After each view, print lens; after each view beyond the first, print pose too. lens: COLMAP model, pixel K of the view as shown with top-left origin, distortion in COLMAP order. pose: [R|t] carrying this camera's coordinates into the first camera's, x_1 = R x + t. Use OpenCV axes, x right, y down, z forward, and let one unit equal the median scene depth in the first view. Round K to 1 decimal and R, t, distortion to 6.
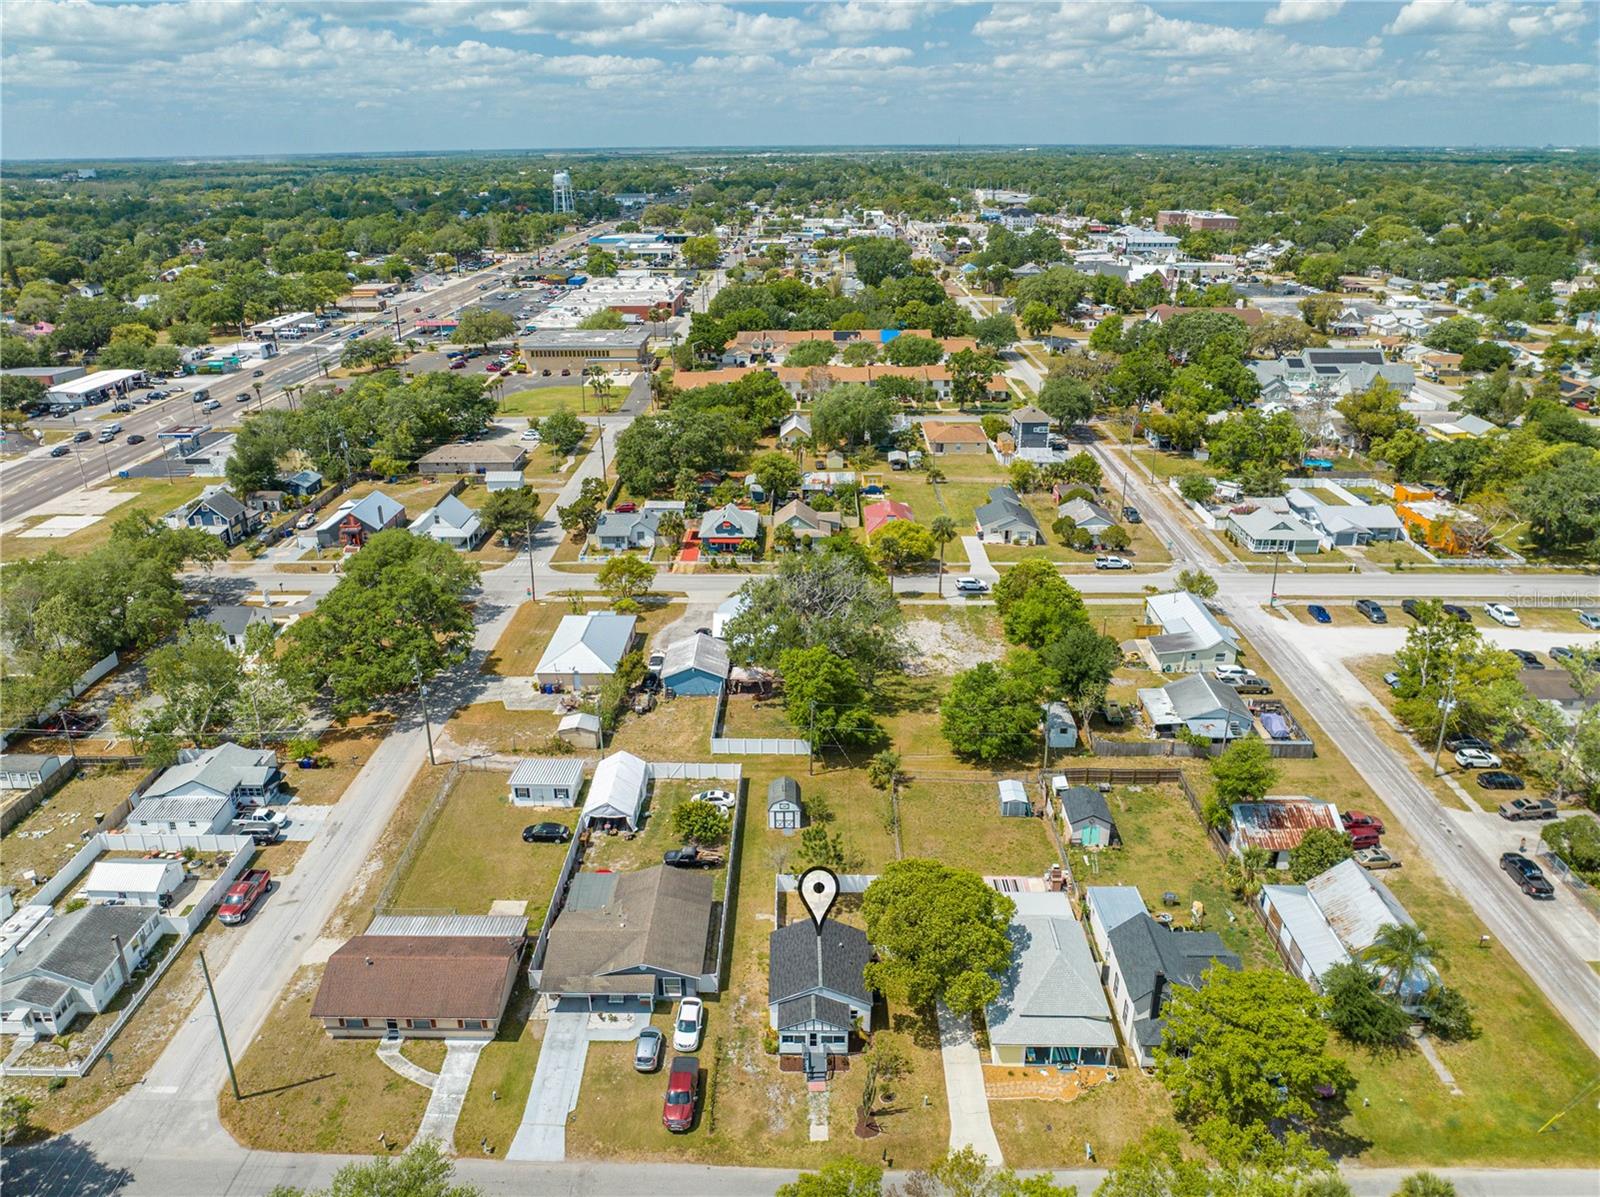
lens RADIAL K [[1150.1, 0, 794.7], [0, 1150.1, 601.5], [0, 0, 1]] dist [-0.017593, -0.048147]
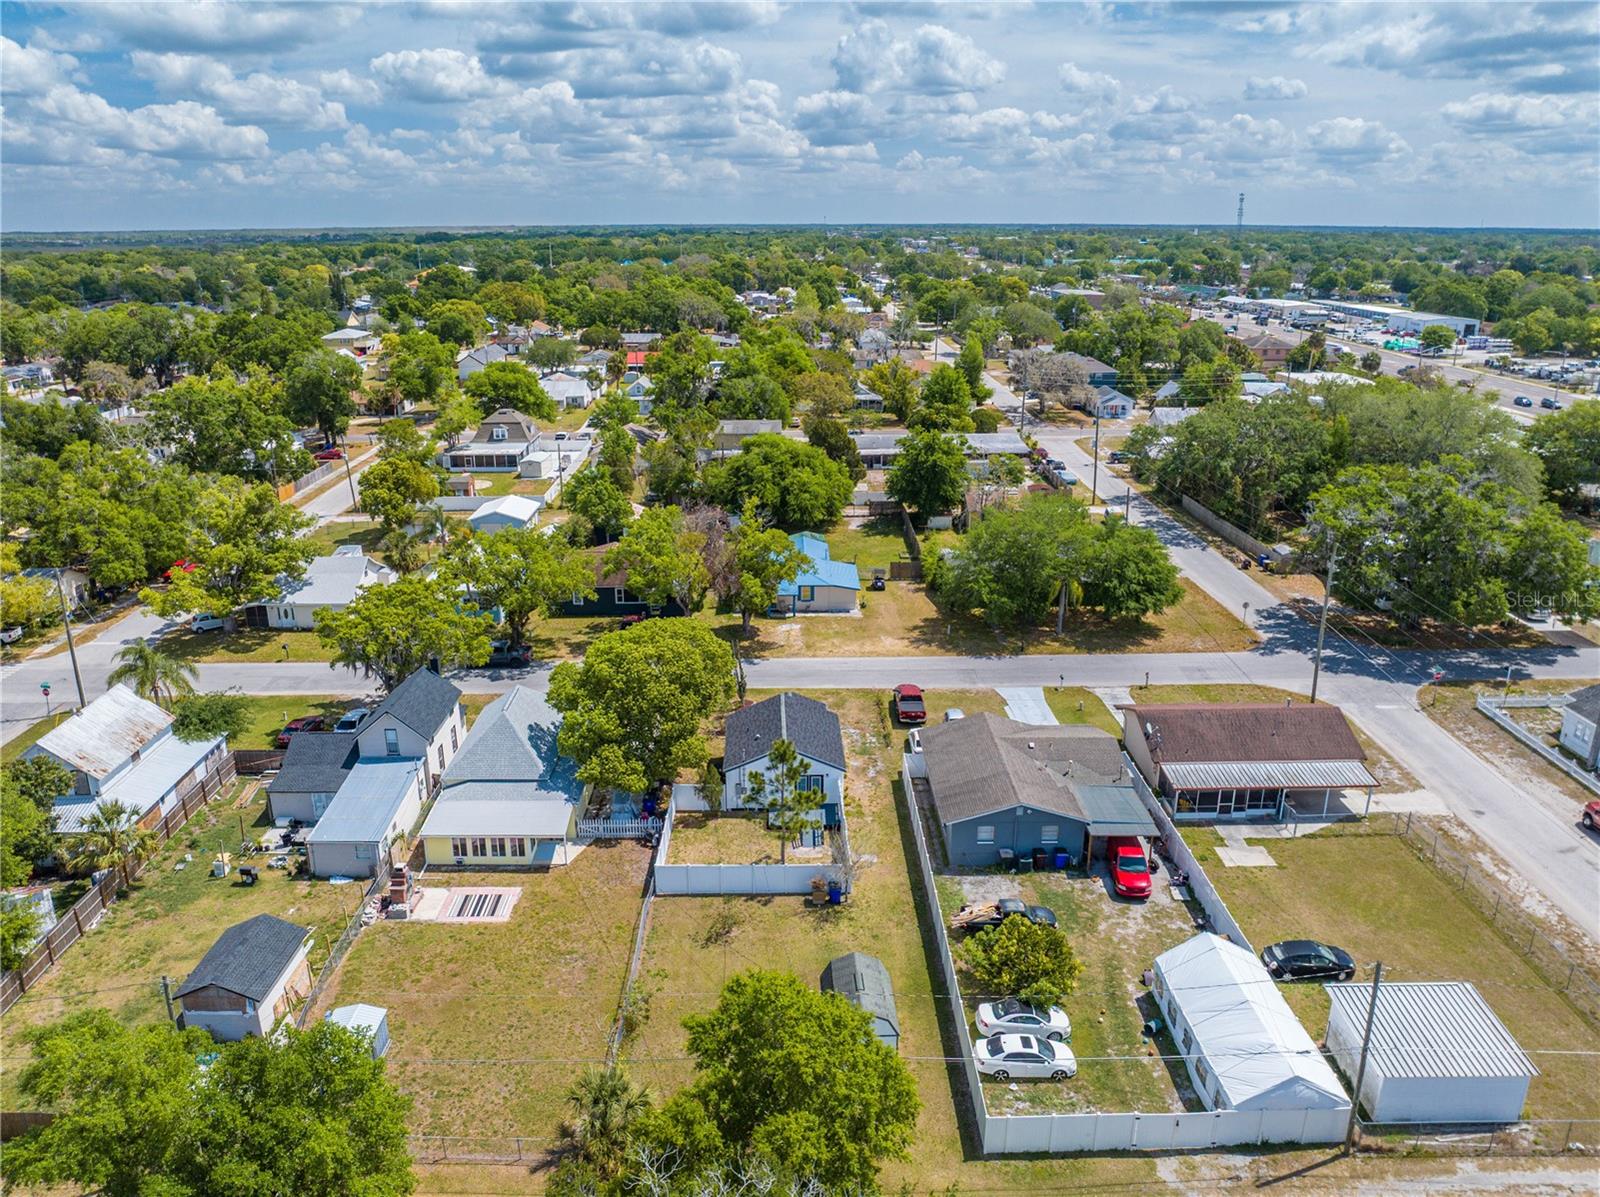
lens RADIAL K [[1136.8, 0, 793.9], [0, 1136.8, 595.2], [0, 0, 1]] dist [-0.035687, -0.002729]
pose [[-0.999602, 0.016823, -0.022637, 0.025886], [-0.001831, 0.762233, 0.647300, -0.260669], [0.028145, 0.647084, -0.761899, 1.307941]]
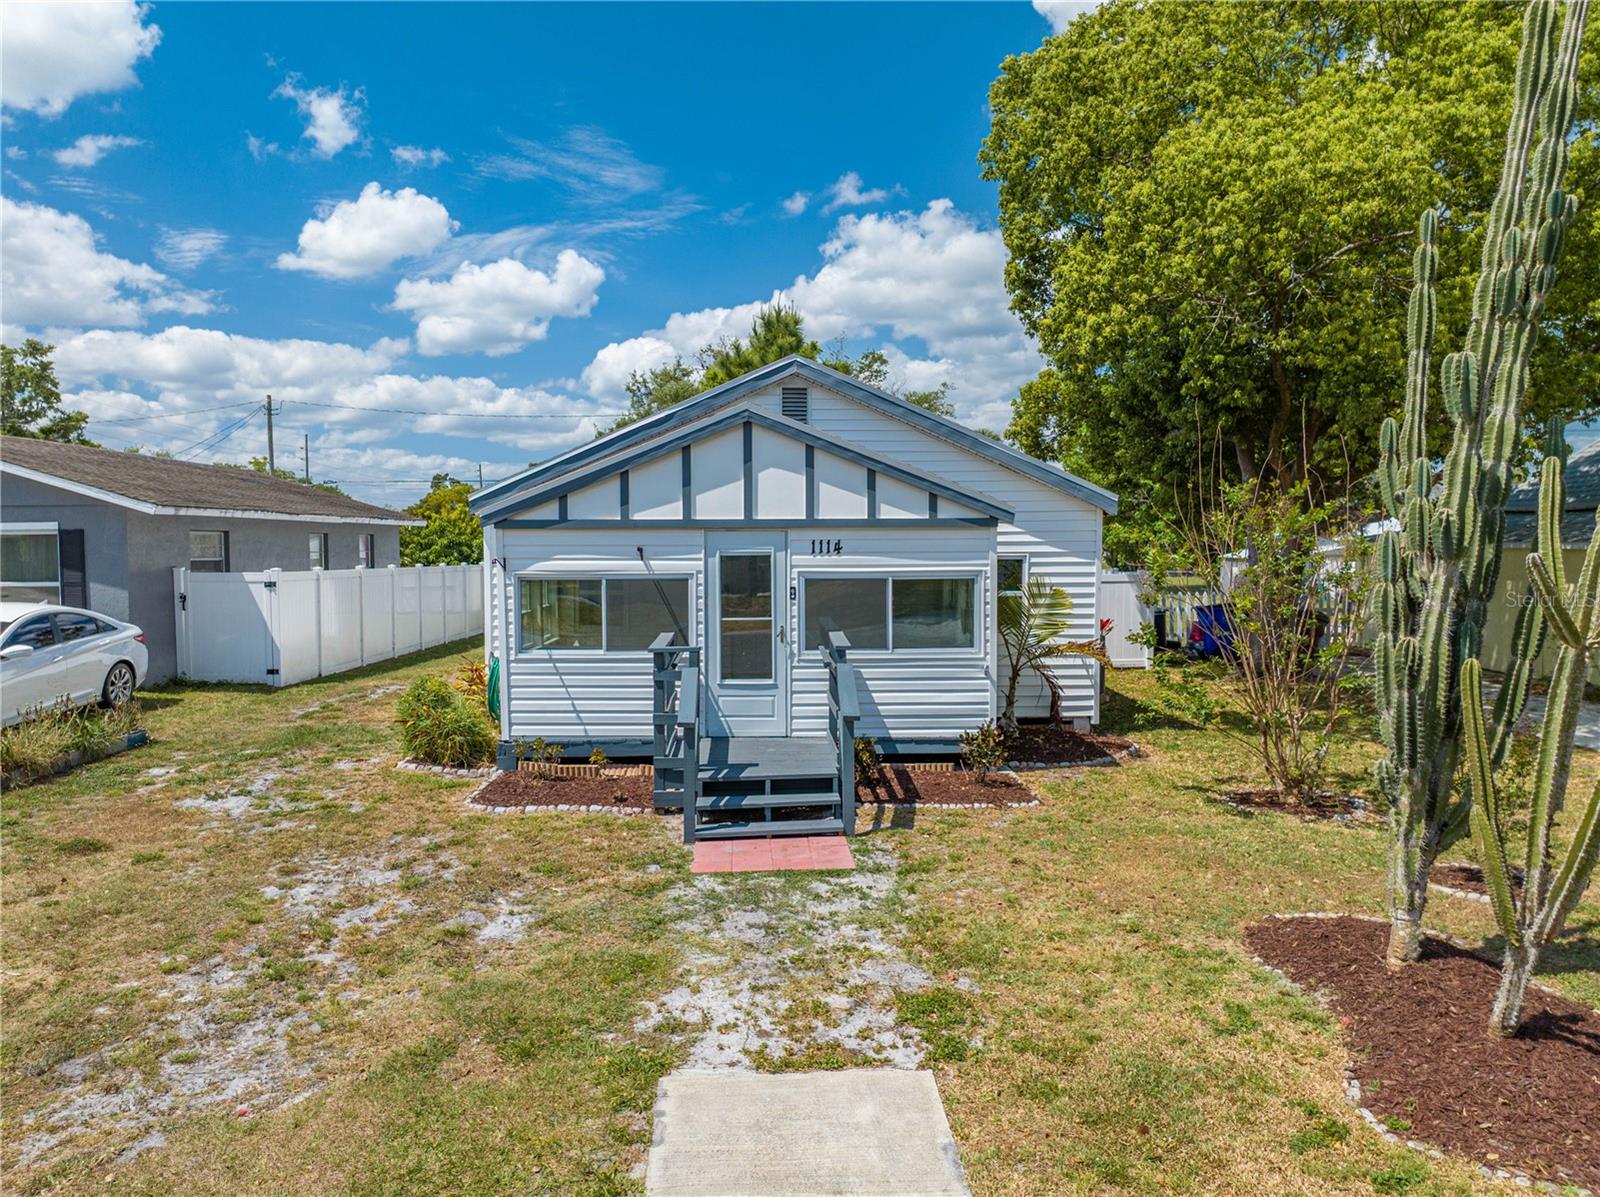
lens RADIAL K [[1146.9, 0, 795.1], [0, 1146.9, 595.8], [0, 0, 1]] dist [-0.039934, 0.002163]
pose [[0.999500, -0.000073, 0.031615, 0.013796], [0.010806, 0.940556, -0.339467, 0.332095], [-0.029711, 0.339639, 0.940086, 0.677957]]
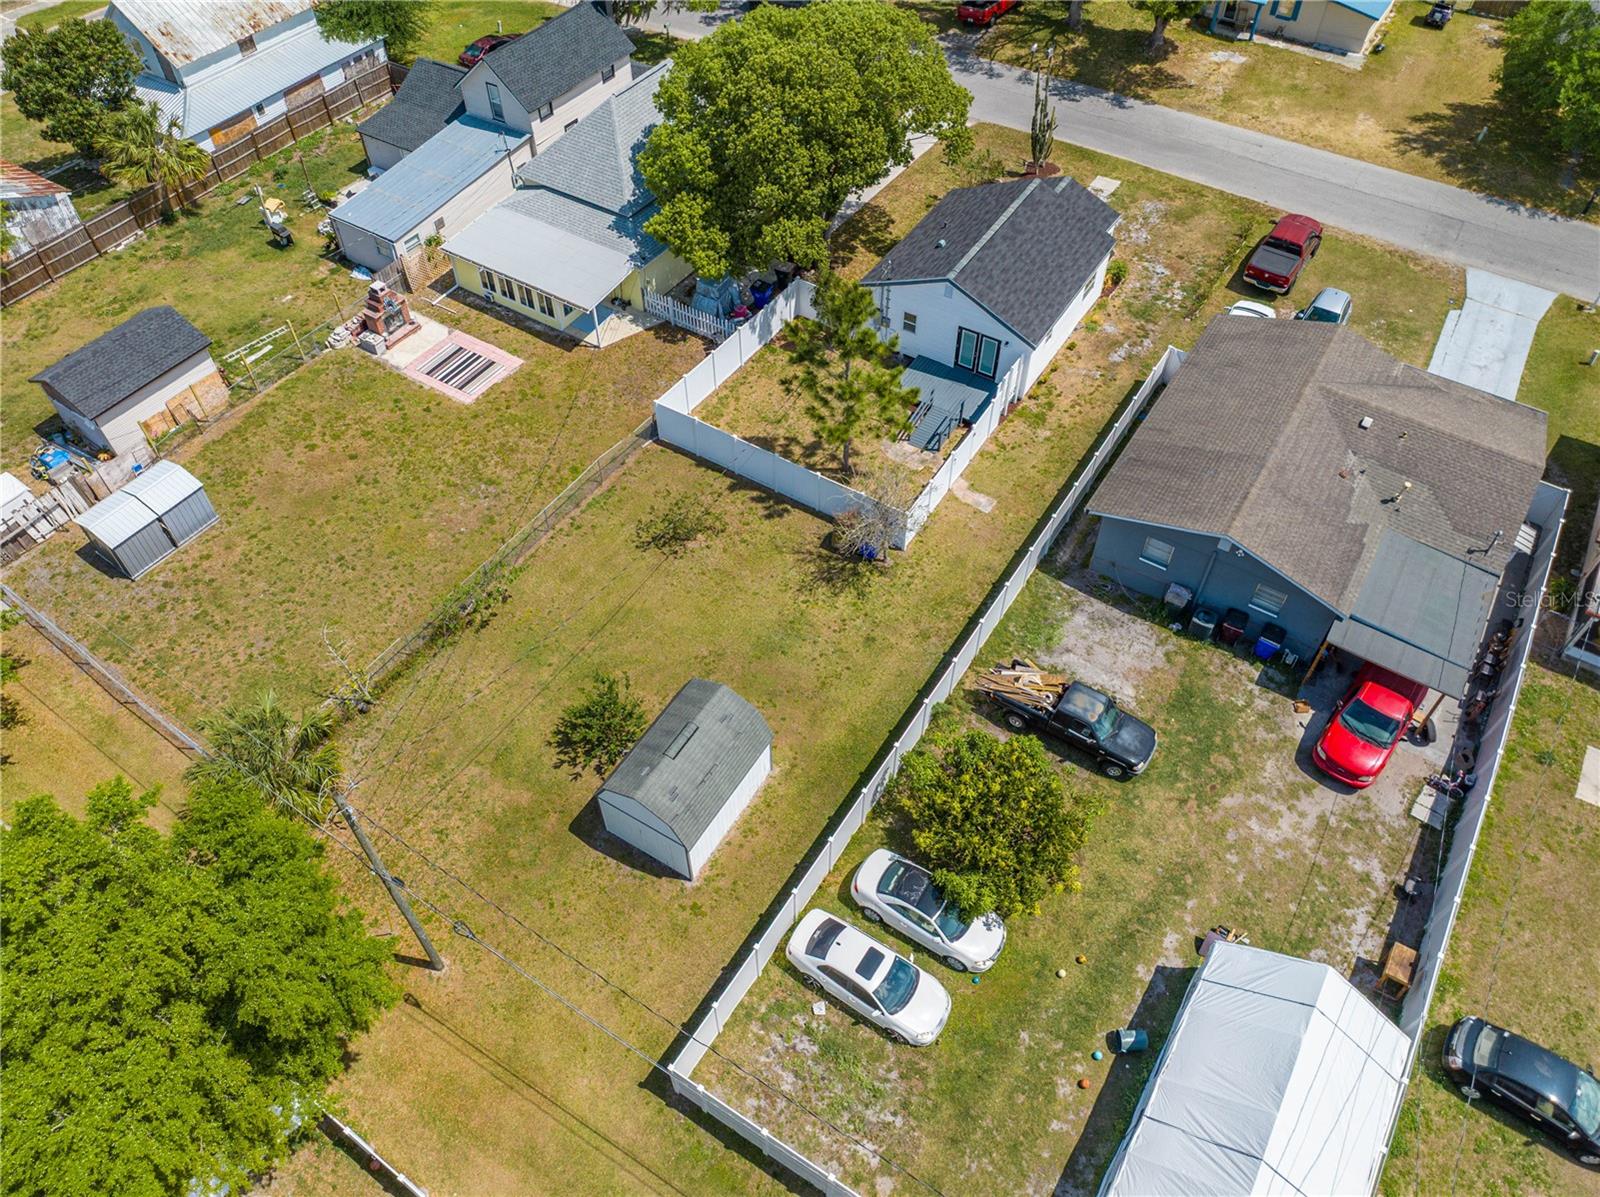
lens RADIAL K [[1125.4, 0, 797.5], [0, 1125.4, 597.0], [0, 0, 1]] dist [-0.050826, 0.020214]
pose [[-0.848214, -0.398162, 0.349284, -0.120736], [0.211006, 0.350842, 0.912352, -0.098613], [-0.485808, 0.847571, -0.213574, 1.067294]]
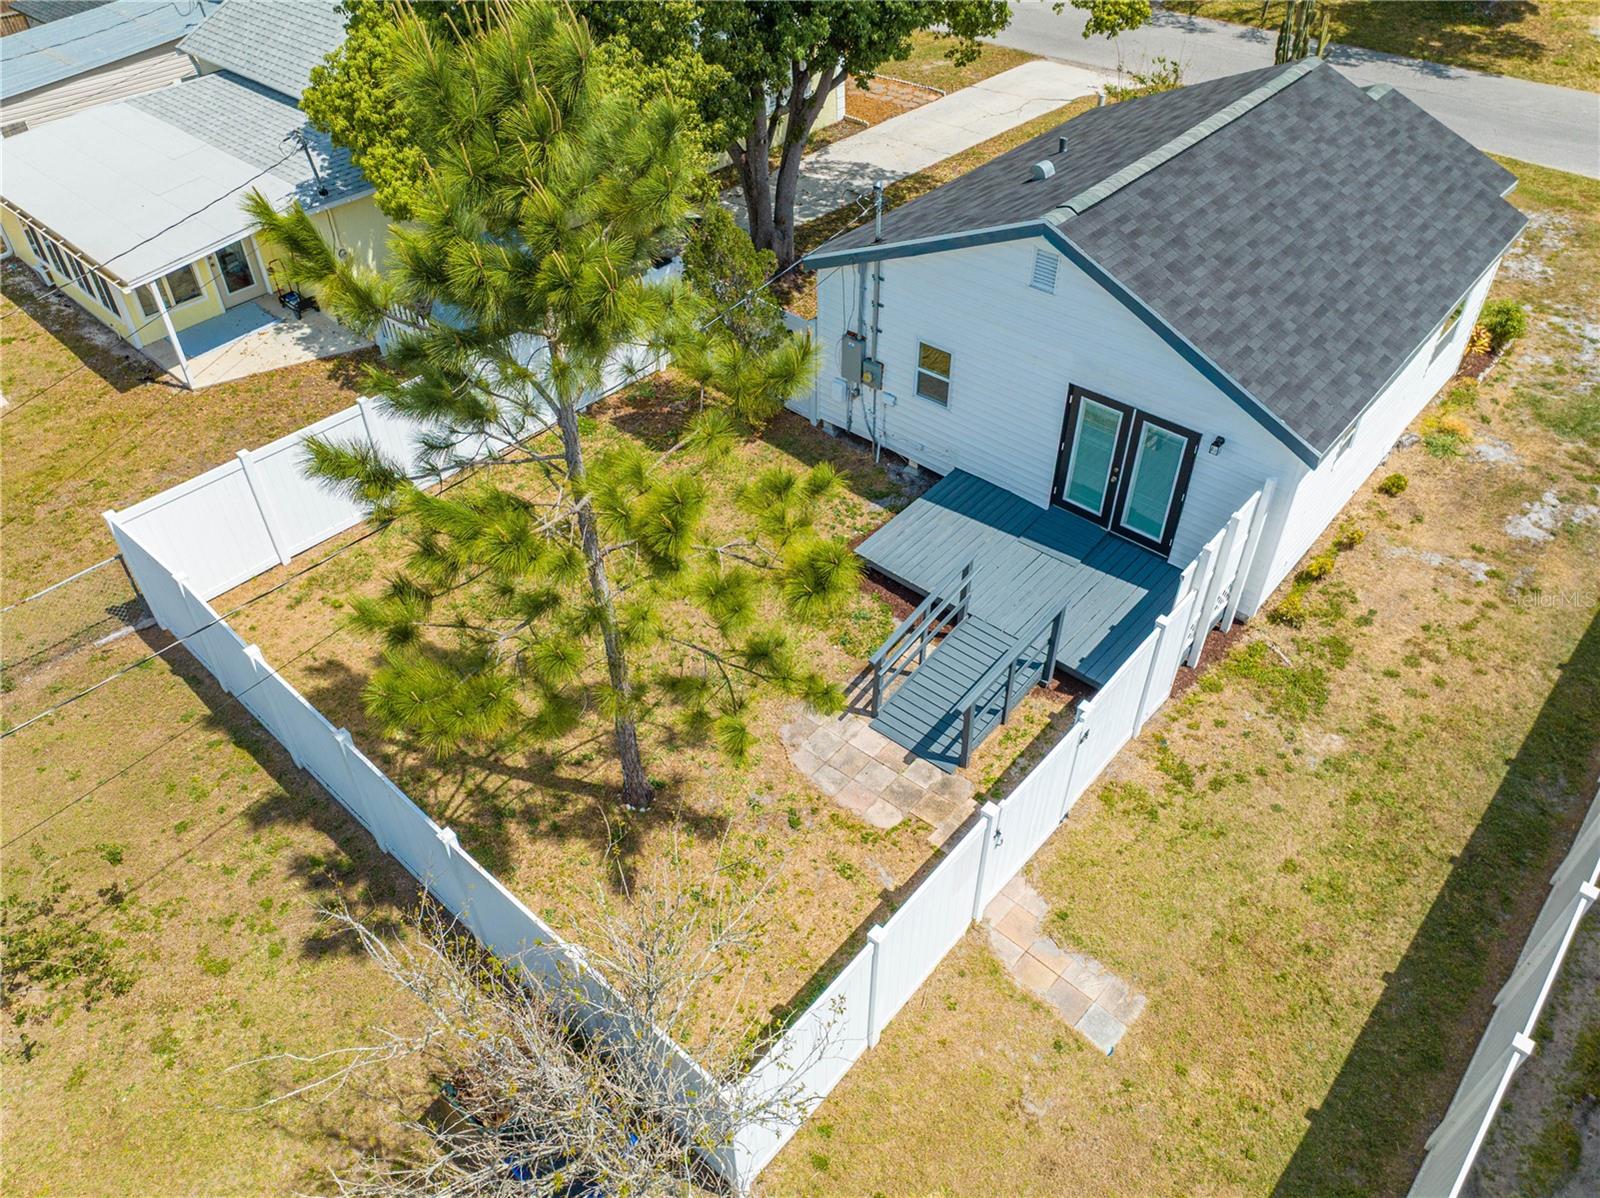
lens RADIAL K [[1136.8, 0, 793.9], [0, 1136.8, 595.7], [0, 0, 1]] dist [-0.035687, -0.002729]
pose [[-0.751939, -0.424212, 0.504610, -0.042856], [0.263361, 0.508412, 0.819853, 0.145447], [-0.604341, 0.749374, -0.270574, 0.943296]]
